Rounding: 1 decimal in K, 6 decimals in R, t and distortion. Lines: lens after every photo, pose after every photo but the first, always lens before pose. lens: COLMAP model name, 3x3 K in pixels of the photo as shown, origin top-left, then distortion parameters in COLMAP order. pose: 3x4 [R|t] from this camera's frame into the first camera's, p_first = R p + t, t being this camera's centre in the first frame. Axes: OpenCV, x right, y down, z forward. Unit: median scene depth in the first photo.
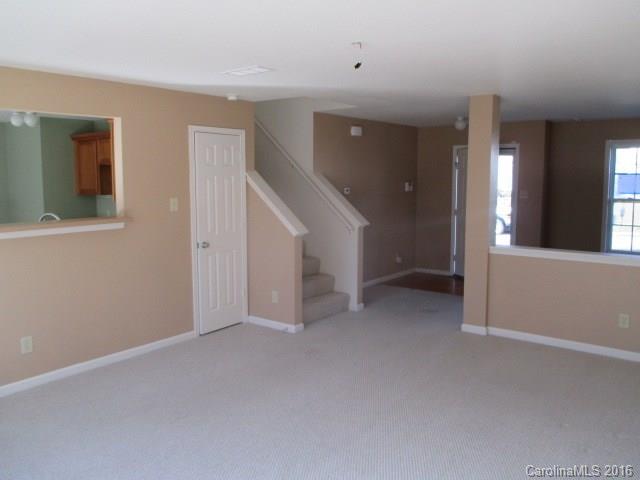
lens RADIAL K [[550.7, 0, 320.0], [0, 550.7, 240.0], [0, 0, 1]] dist [0.012482, 0.004845]
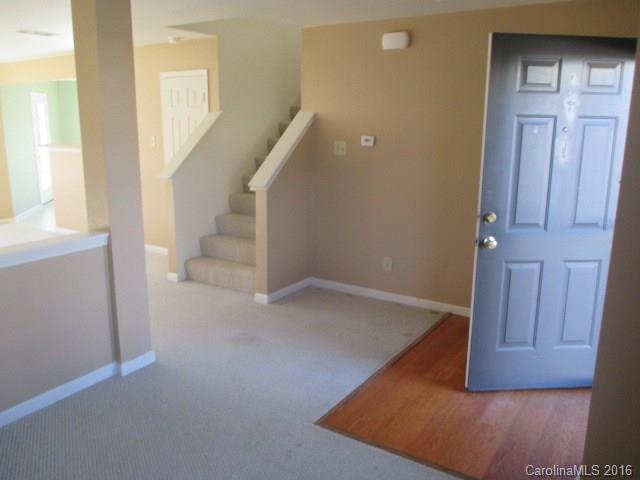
lens RADIAL K [[550.7, 0, 320.0], [0, 550.7, 240.0], [0, 0, 1]] dist [0.012482, 0.004845]
pose [[0.057004, 0.224050, -0.972909, 0.887075], [-0.109994, 0.969971, 0.216929, -0.139914], [0.992296, 0.094648, 0.079937, 1.145006]]
